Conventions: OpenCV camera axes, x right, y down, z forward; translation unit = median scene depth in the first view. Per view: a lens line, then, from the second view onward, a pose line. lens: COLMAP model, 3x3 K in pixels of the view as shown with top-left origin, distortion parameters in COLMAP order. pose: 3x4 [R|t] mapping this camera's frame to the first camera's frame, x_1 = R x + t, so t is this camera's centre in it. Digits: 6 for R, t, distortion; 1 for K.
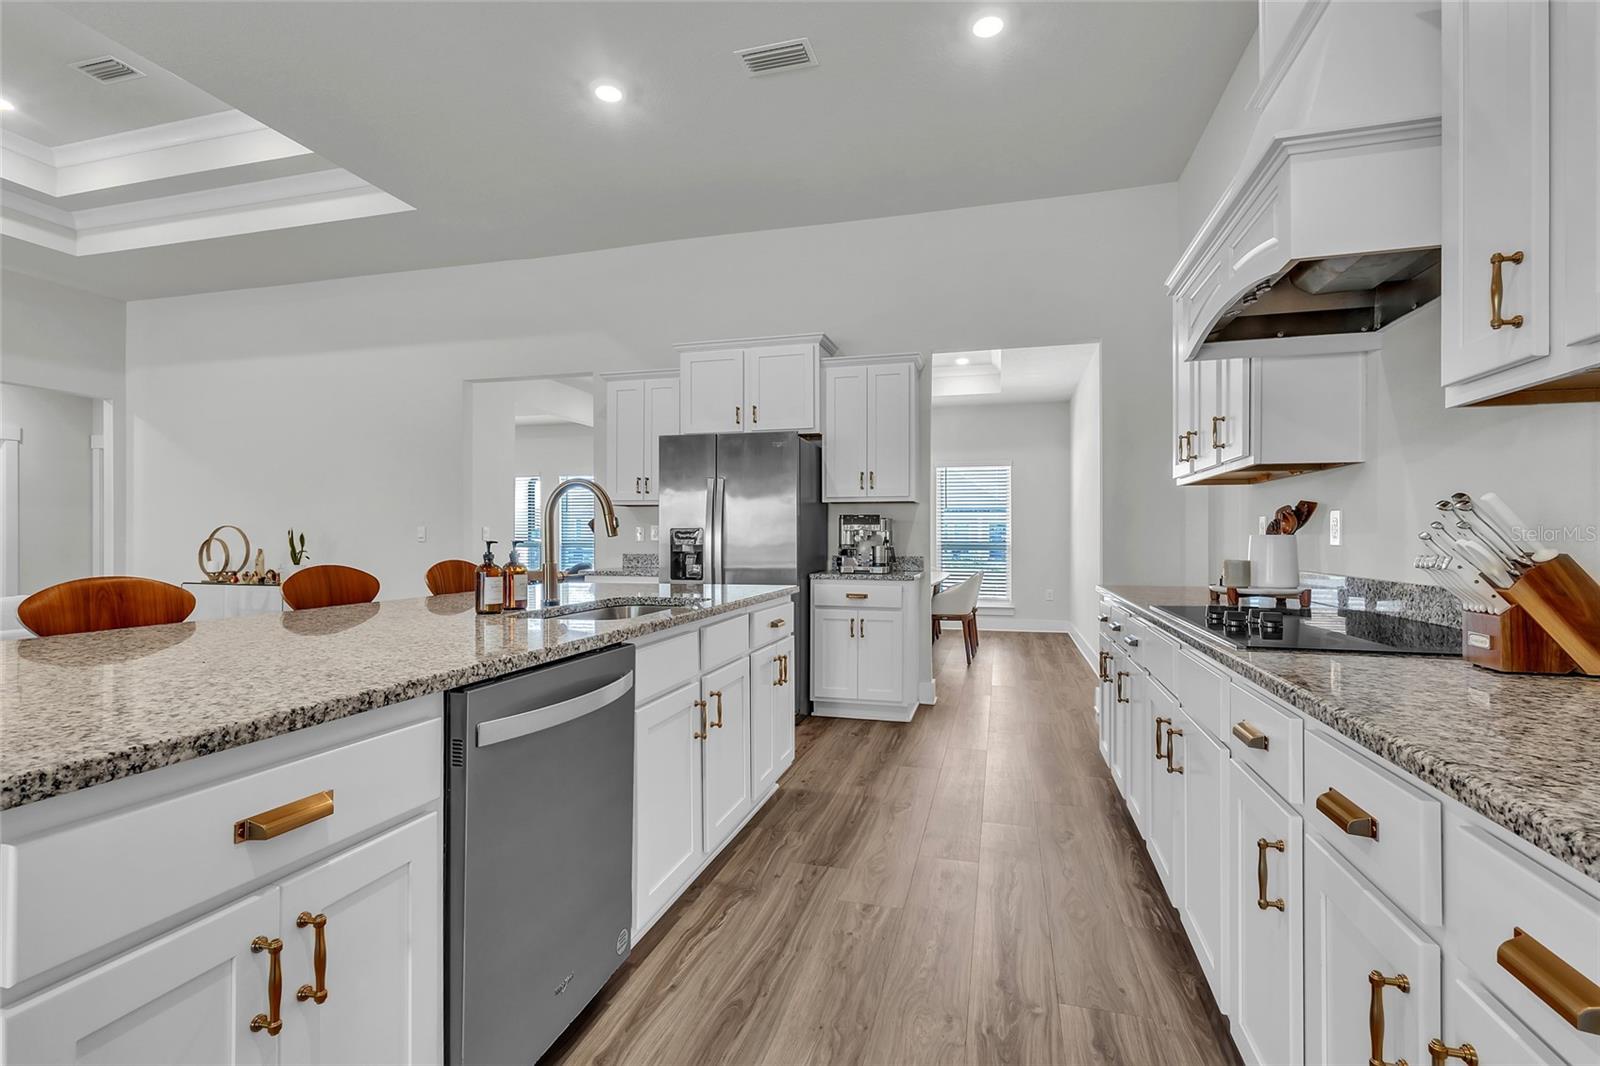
lens RADIAL K [[746.3, 0, 786.4], [0, 746.3, 531.5], [0, 0, 1]] dist [0.009948, -0.001645]
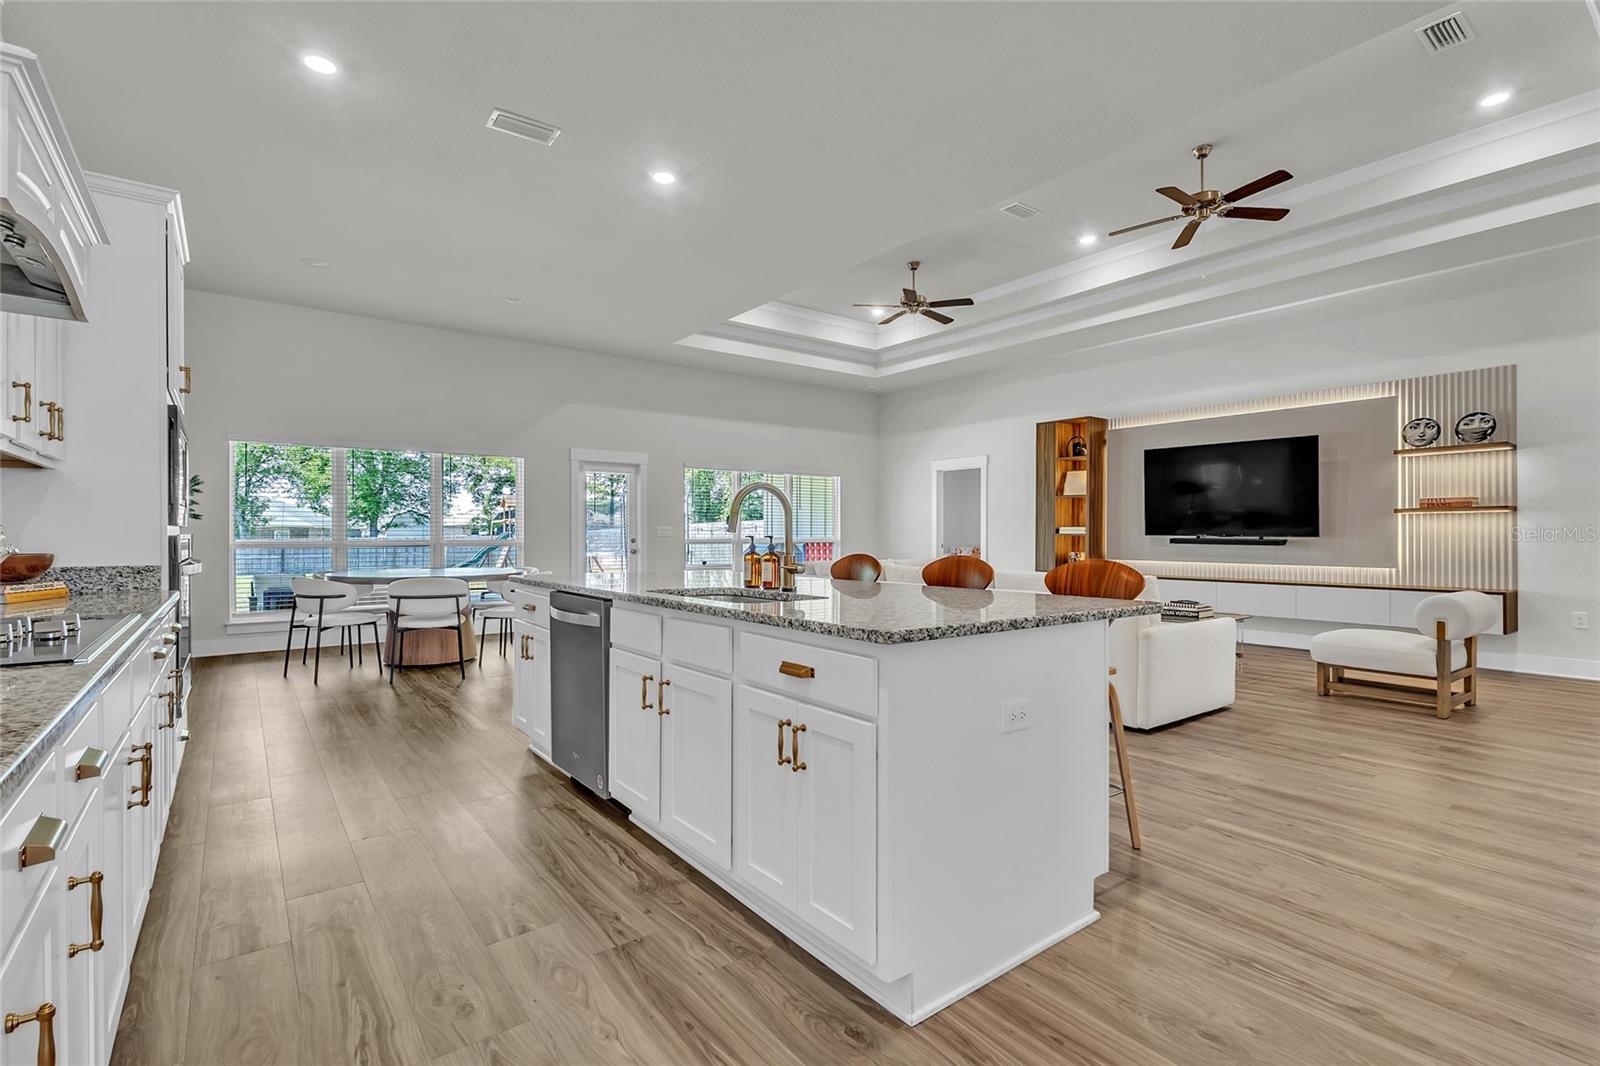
lens RADIAL K [[746.3, 0, 797.7], [0, 746.3, 533.5], [0, 0, 1]] dist [0.009948, -0.001645]
pose [[-0.599321, 0.003489, -0.800501, 0.521507], [0.009860, 0.999947, -0.003024, 0.012935], [0.800448, -0.009705, -0.599323, 1.479231]]
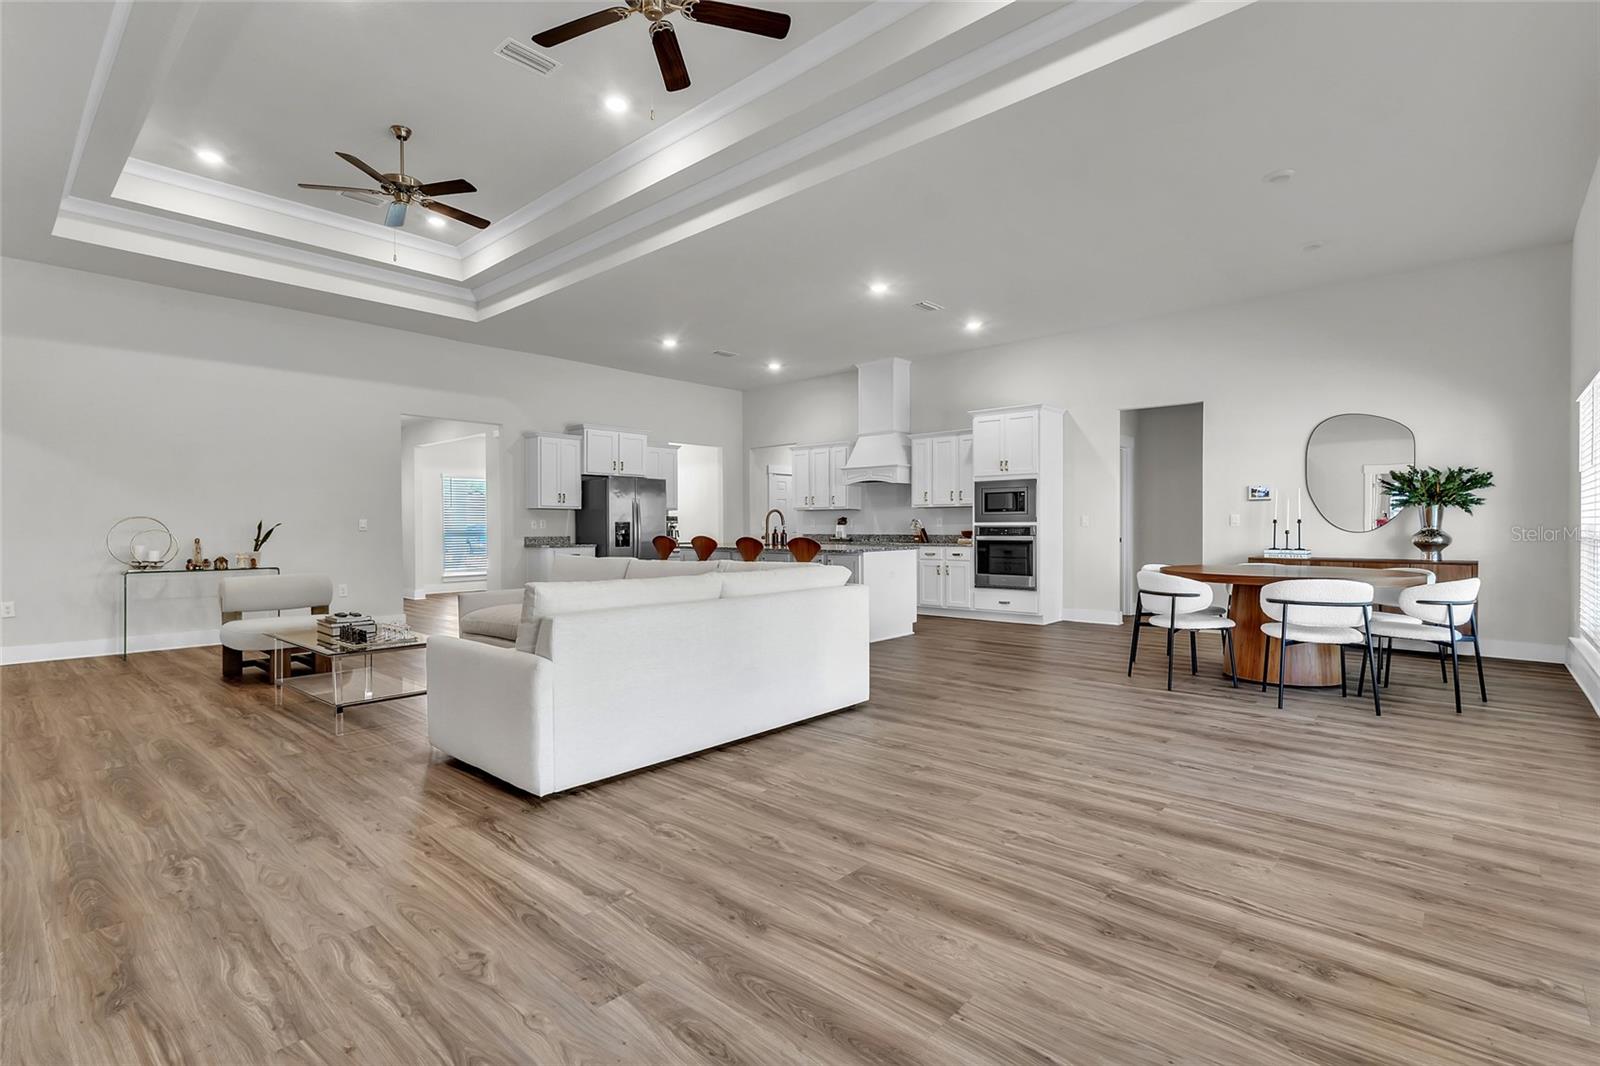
lens RADIAL K [[746.3, 0, 802.1], [0, 746.3, 518.6], [0, 0, 1]] dist [0.009948, -0.001645]
pose [[0.441536, 0.010405, 0.897183, -2.904230], [-0.004162, 0.999946, -0.009548, 0.006488], [-0.897234, 0.000482, 0.441556, -0.591294]]
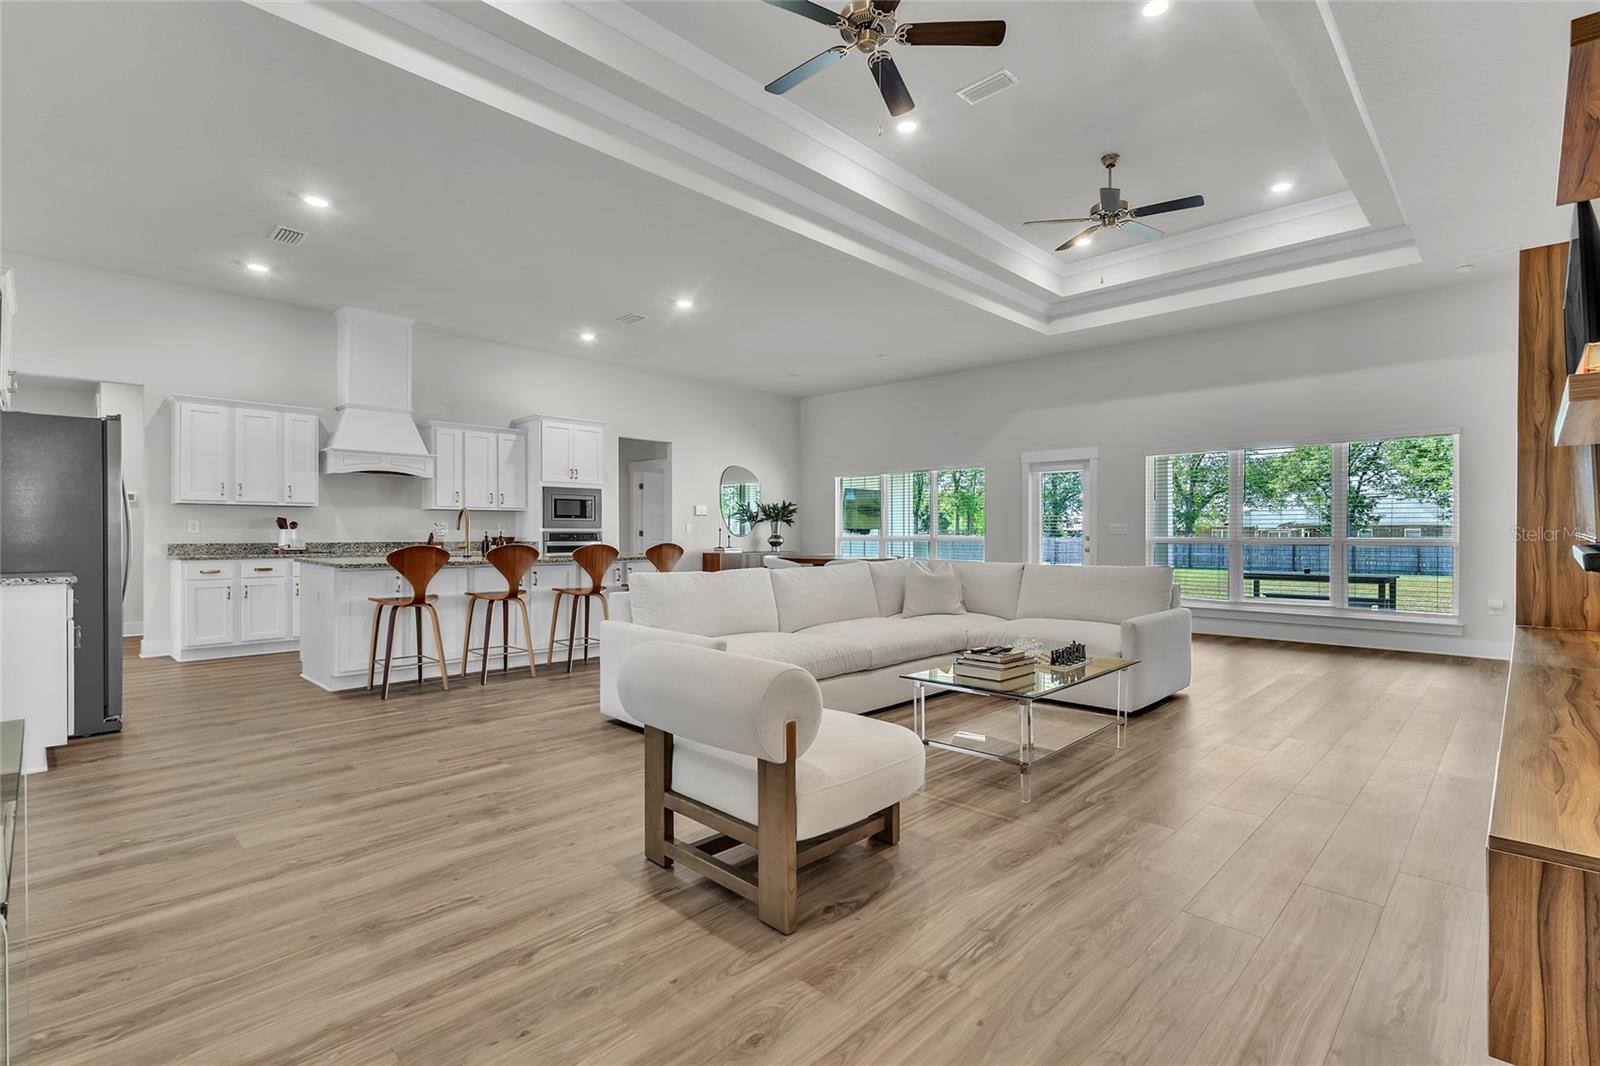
lens RADIAL K [[746.3, 0, 796.9], [0, 746.3, 532.5], [0, 0, 1]] dist [0.009948, -0.001645]
pose [[-0.876801, 0.001122, 0.480851, -2.171020], [-0.003046, 0.999964, -0.007886, 0.029492], [-0.480843, -0.008379, -0.876767, 2.325516]]
